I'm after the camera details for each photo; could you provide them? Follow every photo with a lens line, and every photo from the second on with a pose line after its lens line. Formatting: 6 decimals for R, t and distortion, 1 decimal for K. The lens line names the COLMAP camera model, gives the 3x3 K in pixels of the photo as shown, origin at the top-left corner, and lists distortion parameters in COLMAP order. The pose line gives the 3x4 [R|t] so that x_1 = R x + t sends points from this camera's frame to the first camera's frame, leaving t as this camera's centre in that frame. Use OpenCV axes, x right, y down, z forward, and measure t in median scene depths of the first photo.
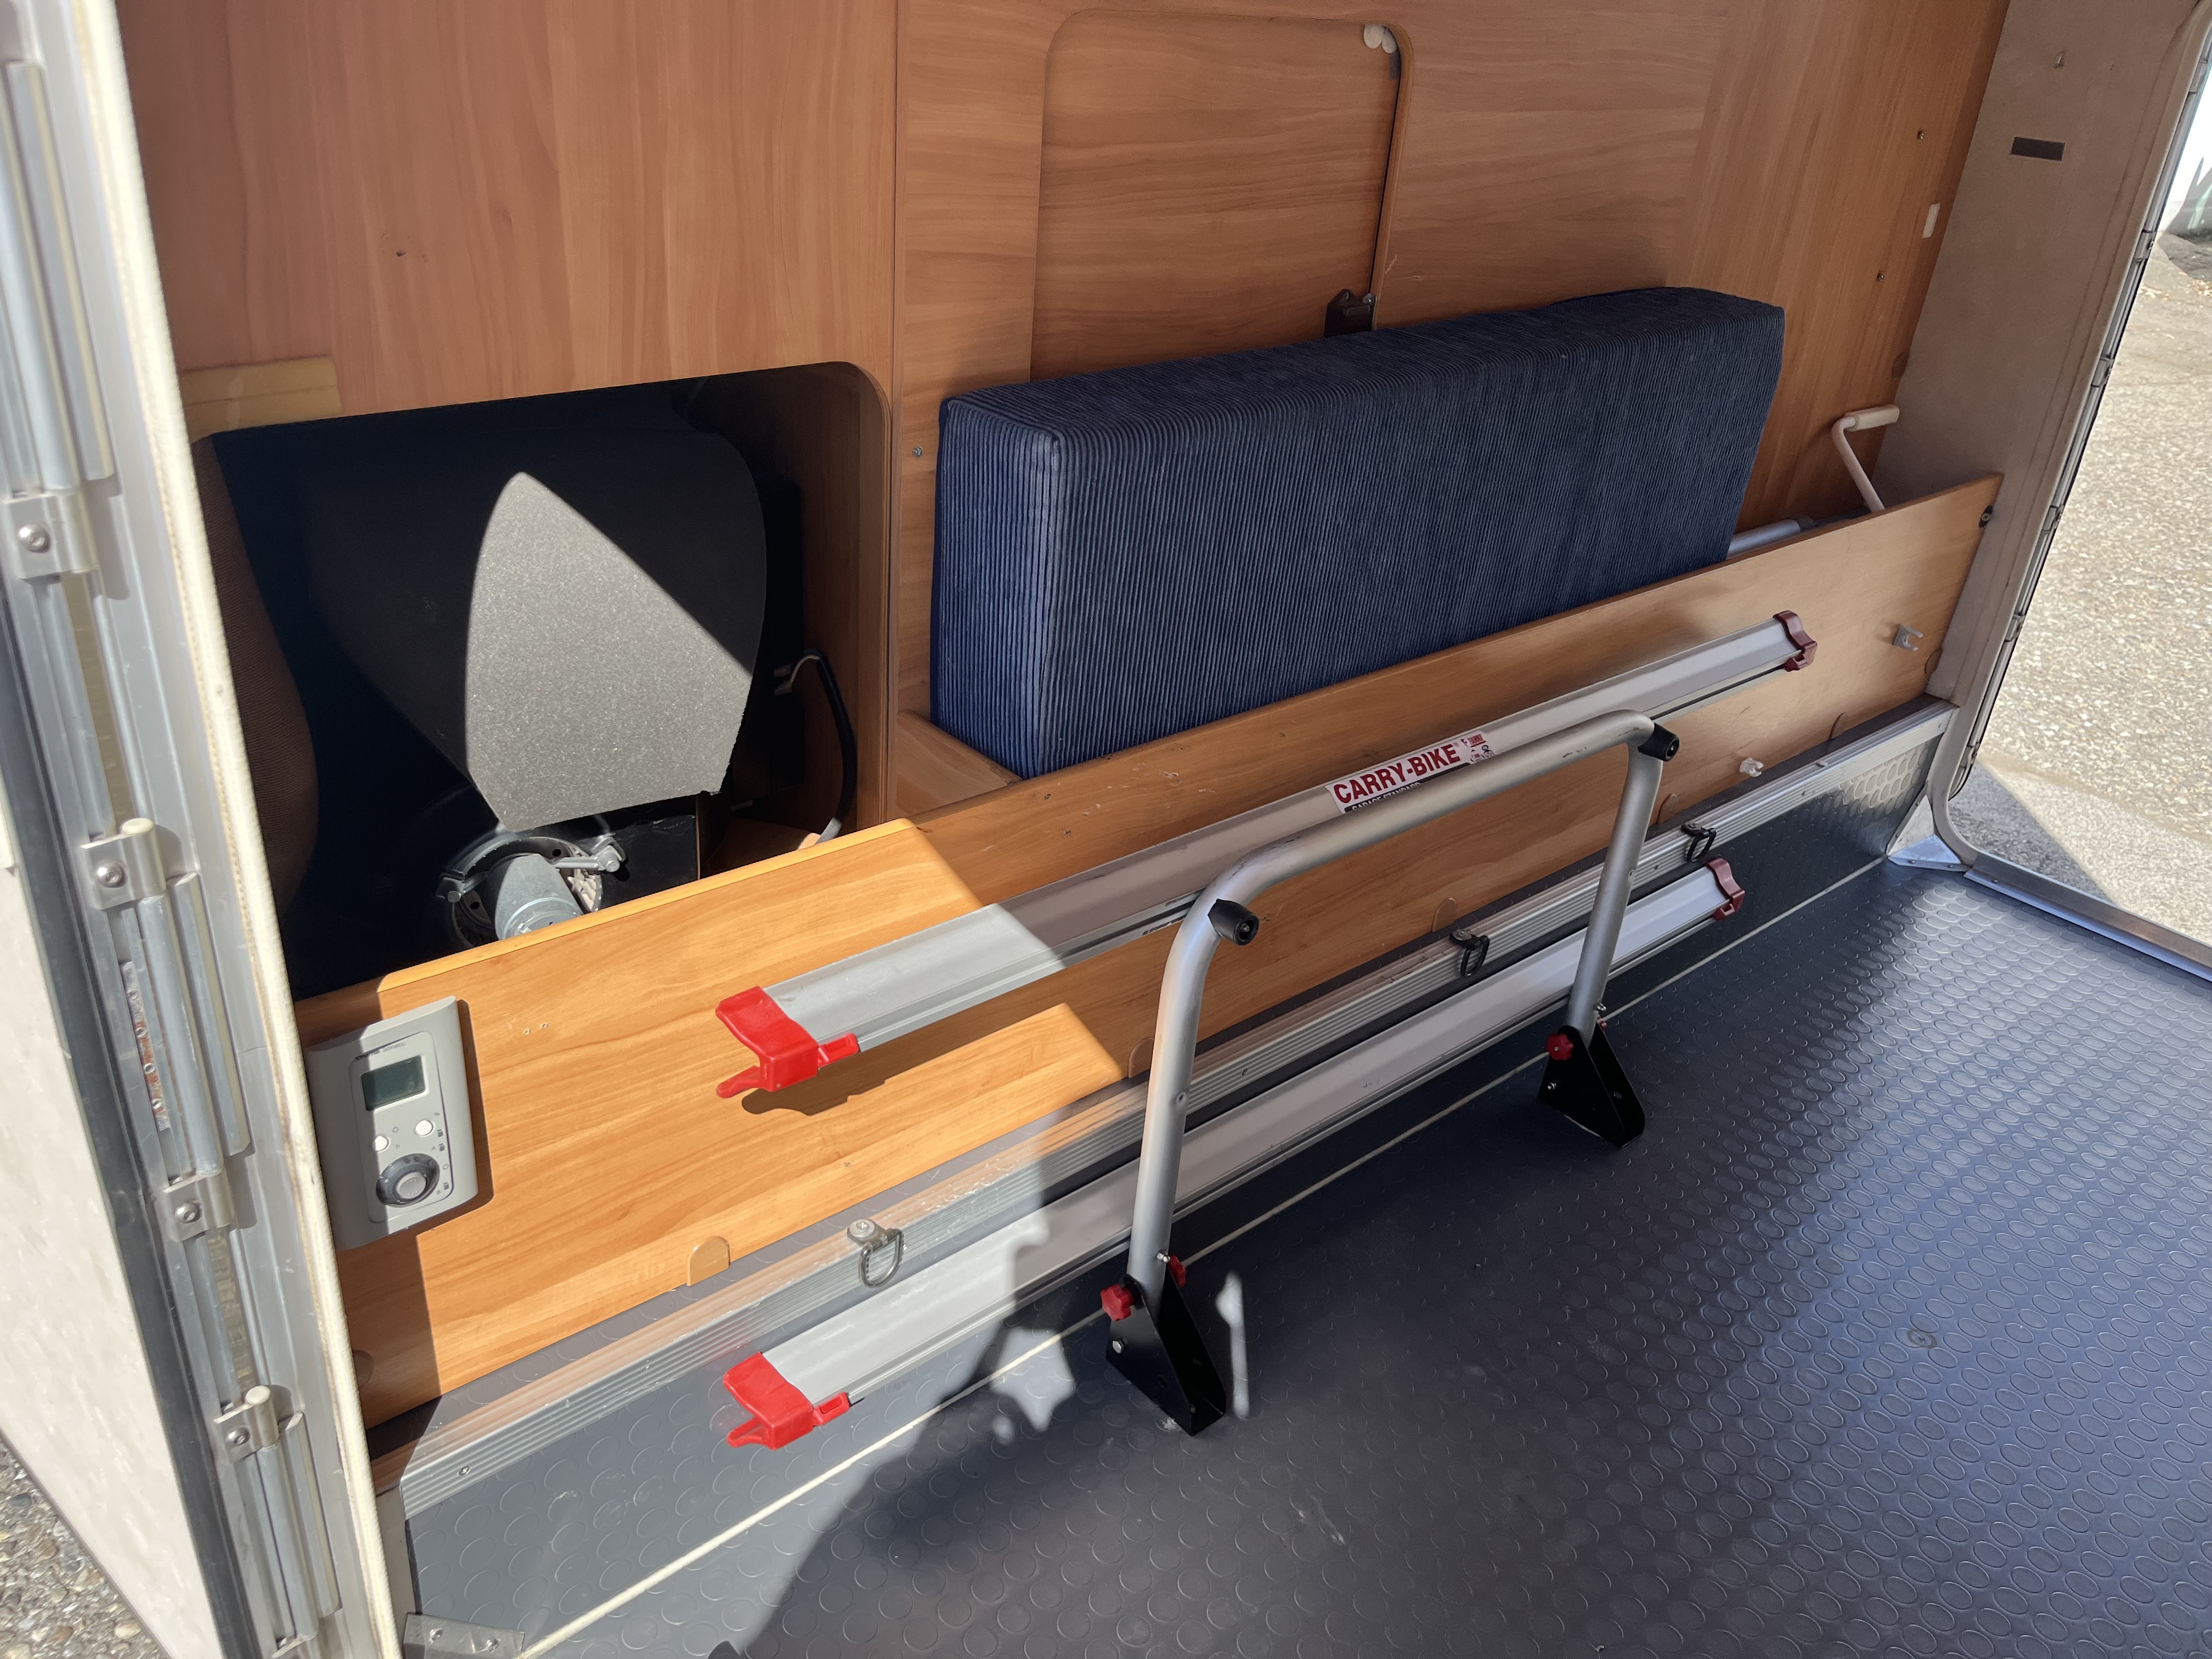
lens RADIAL K [[1654.0, 0, 1117.0], [0, 1654.0, 795.2], [0, 0, 1]] dist [0.046972, -0.068981]
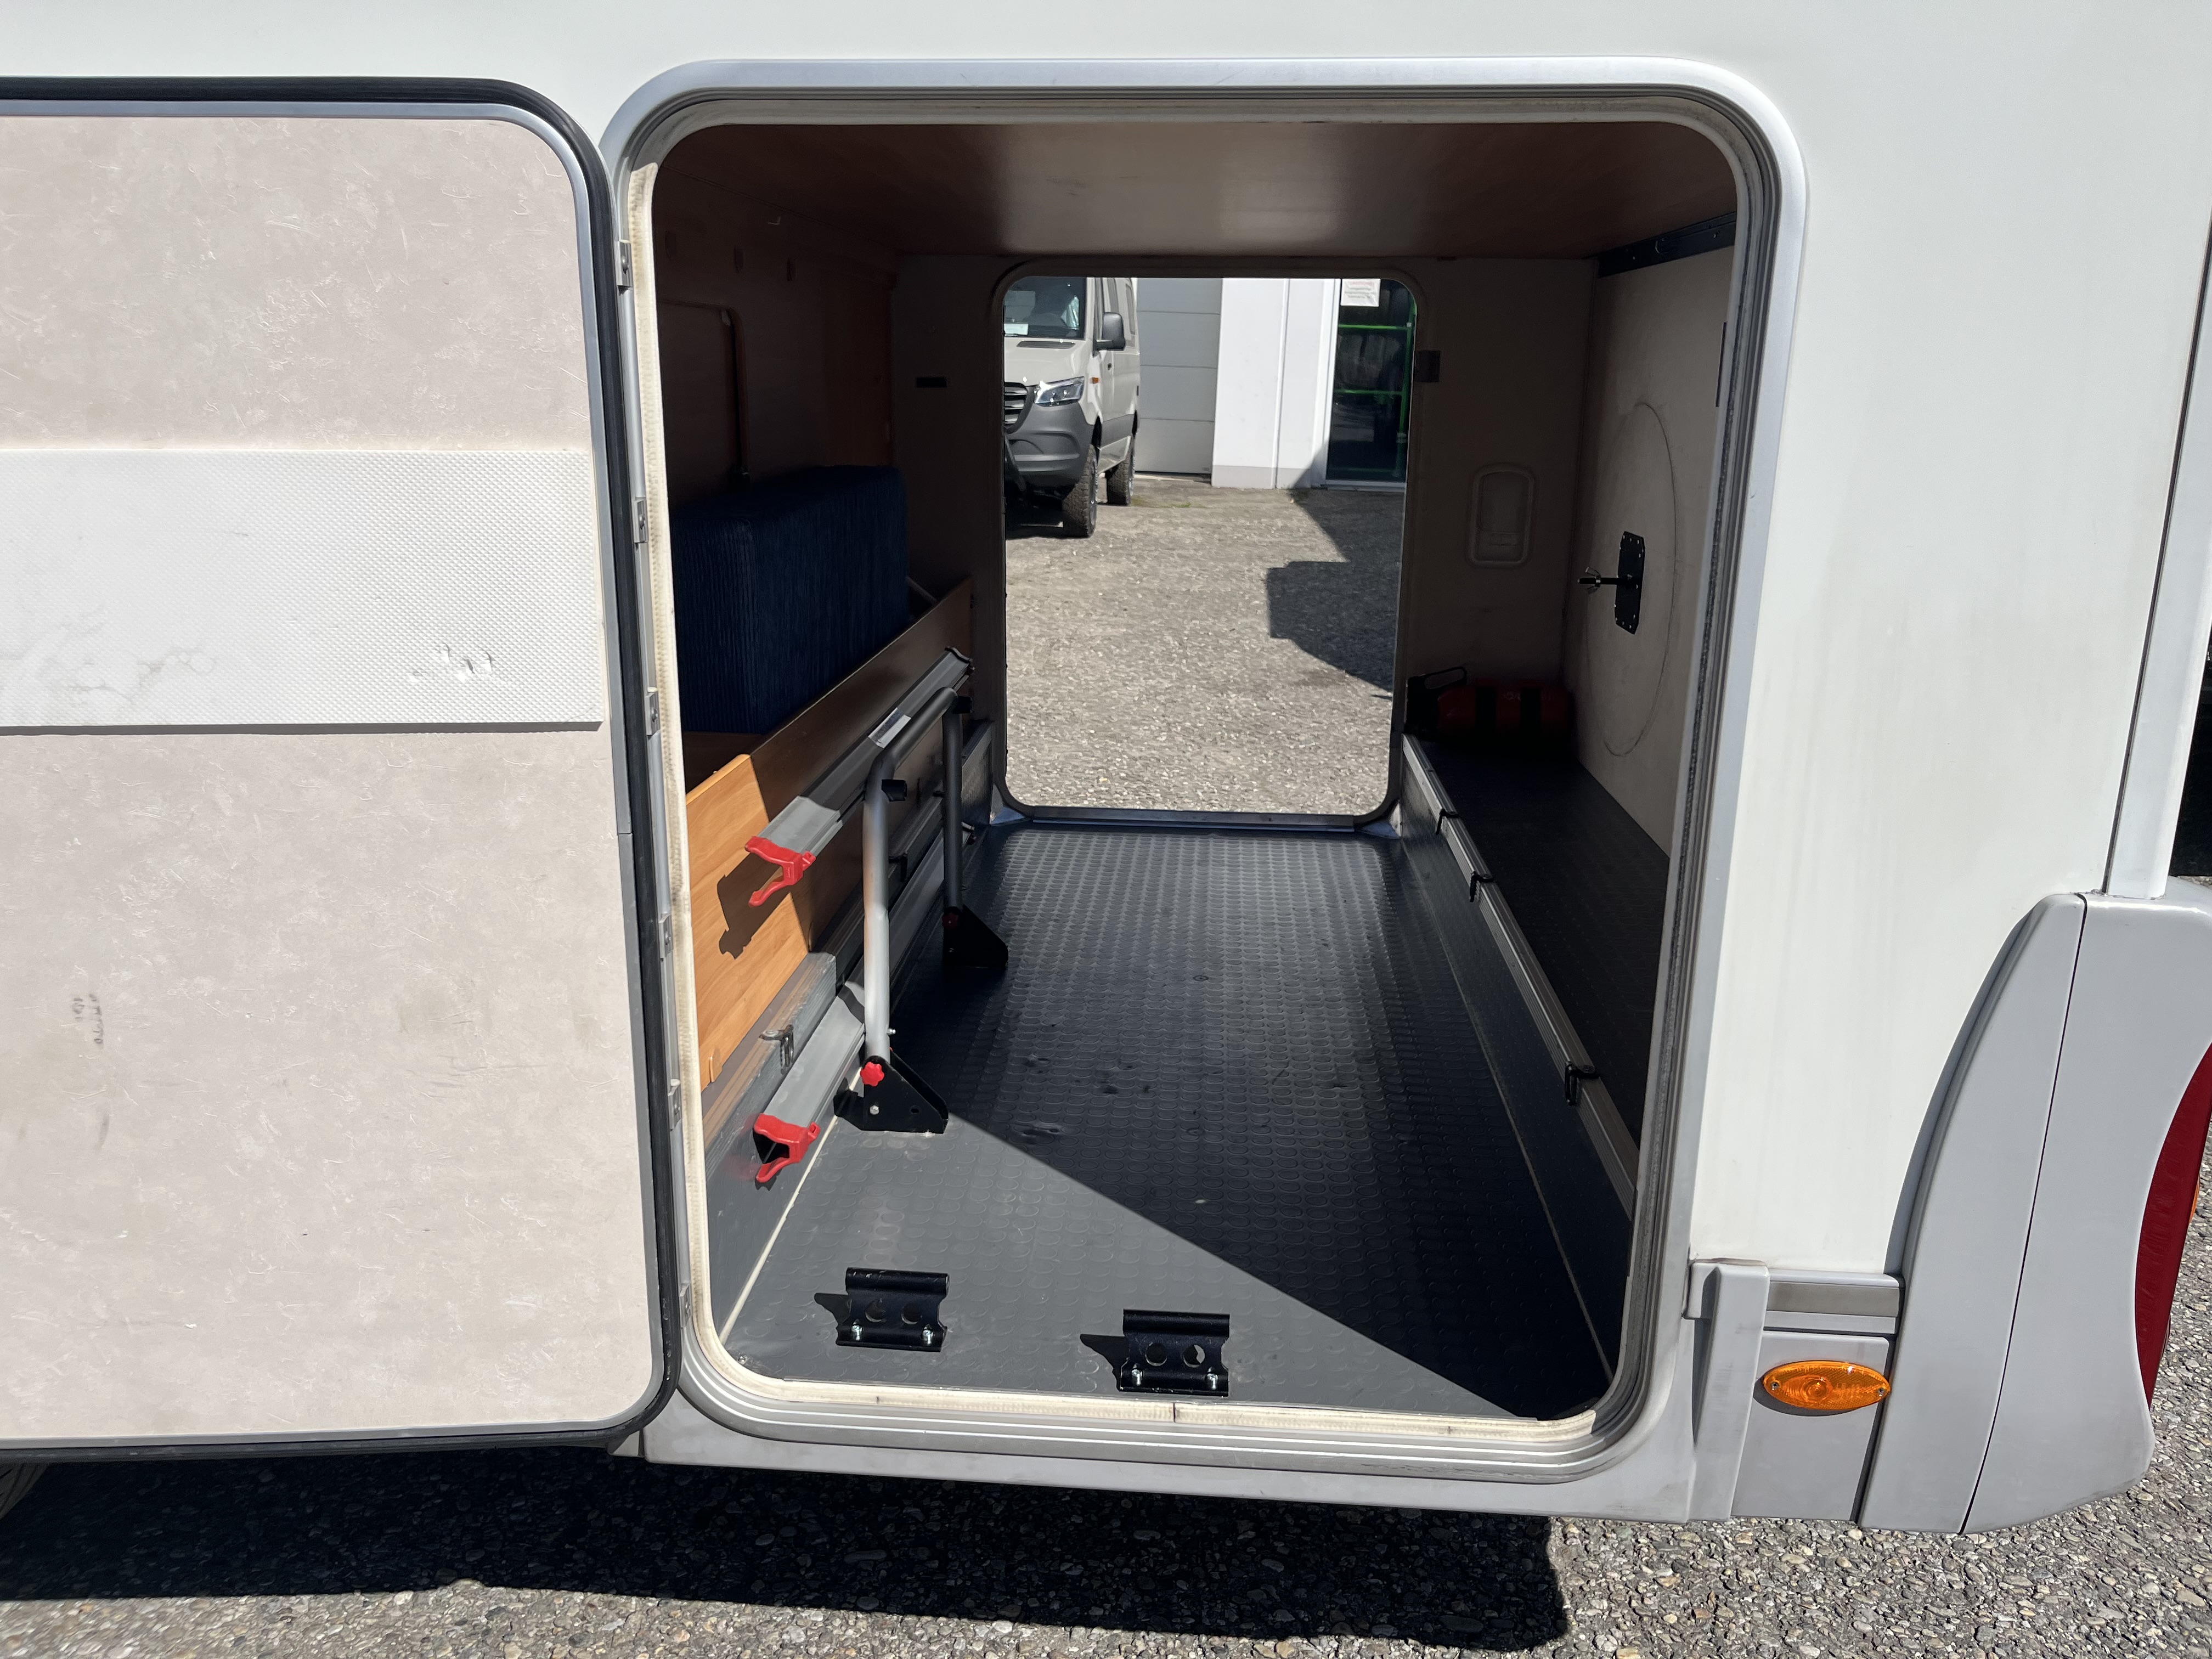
lens RADIAL K [[1655.8, 0, 1111.2], [0, 1655.8, 820.5], [0, 0, 1]] dist [0.016003, 0.003484]
pose [[0.705183, -0.251844, 0.662791, -0.775146], [0.366700, 0.929606, -0.036927, 0.215192], [-0.606835, 0.269085, 0.747894, -0.342836]]
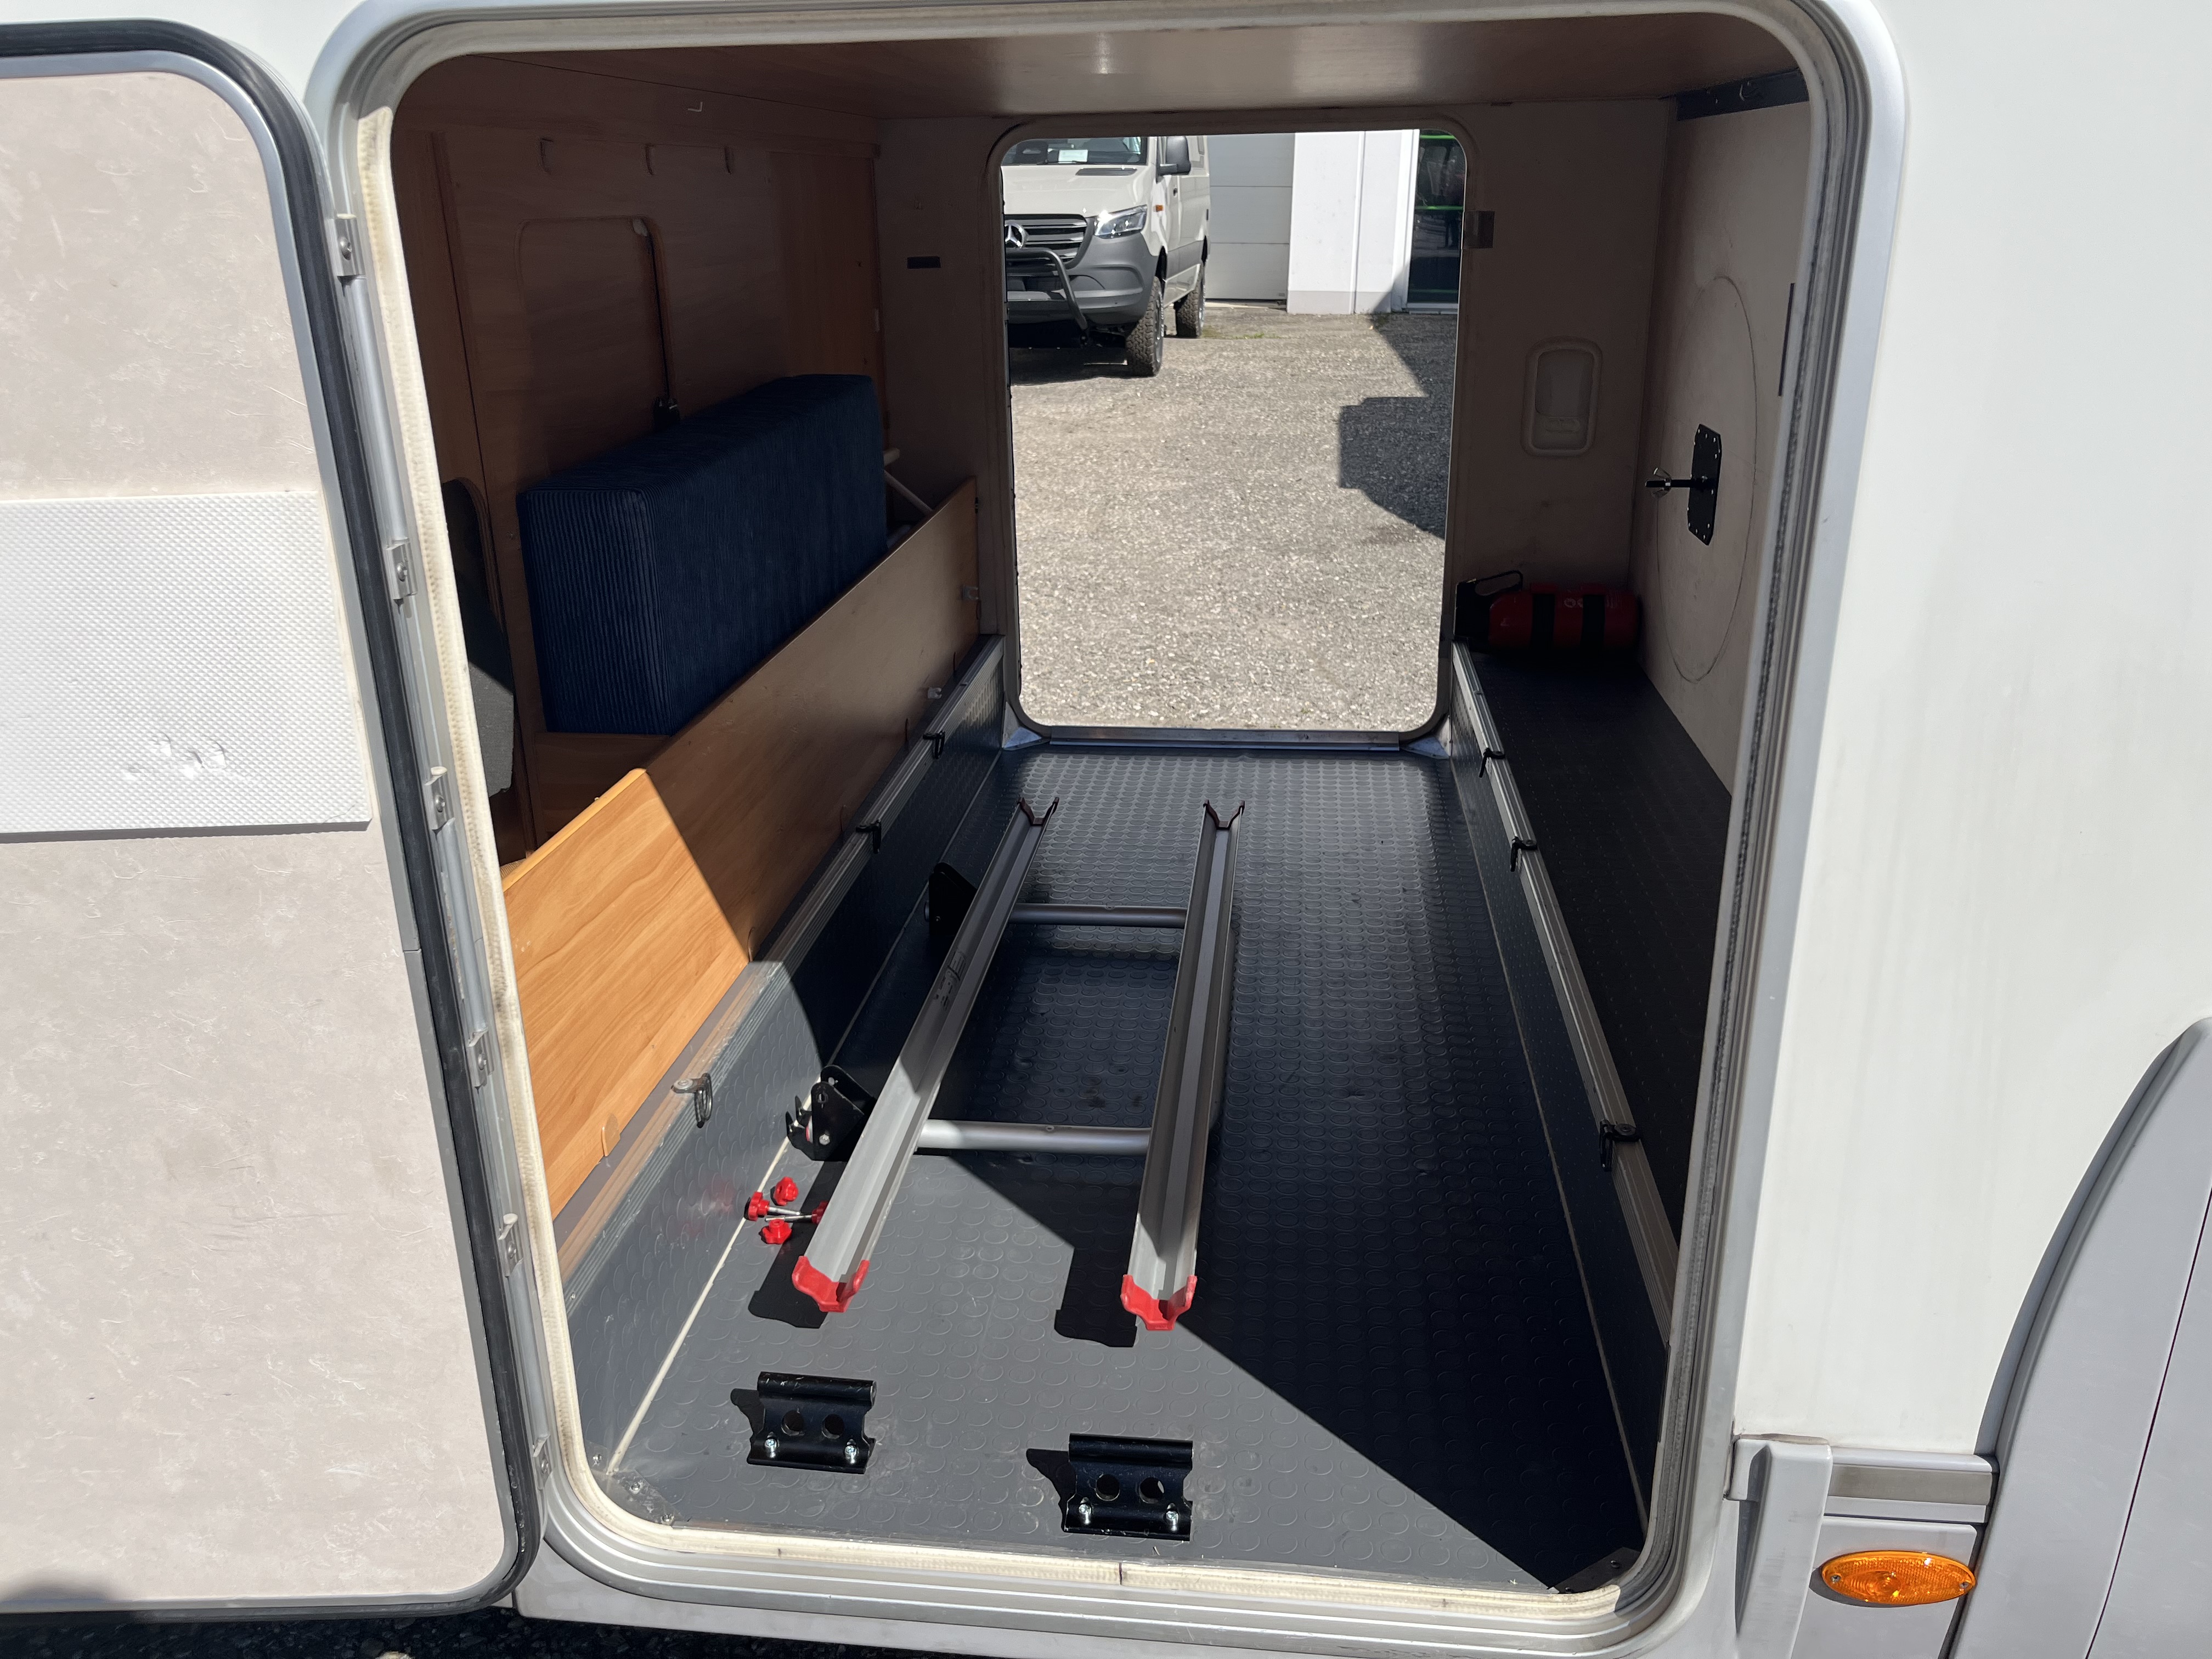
lens RADIAL K [[1654.0, 0, 1117.0], [0, 1654.0, 795.2], [0, 0, 1]] dist [0.046972, -0.068981]
pose [[0.732055, -0.317622, 0.602671, -0.547210], [0.379843, 0.924687, 0.025943, 0.122642], [-0.565522, 0.209929, 0.797568, -0.283500]]
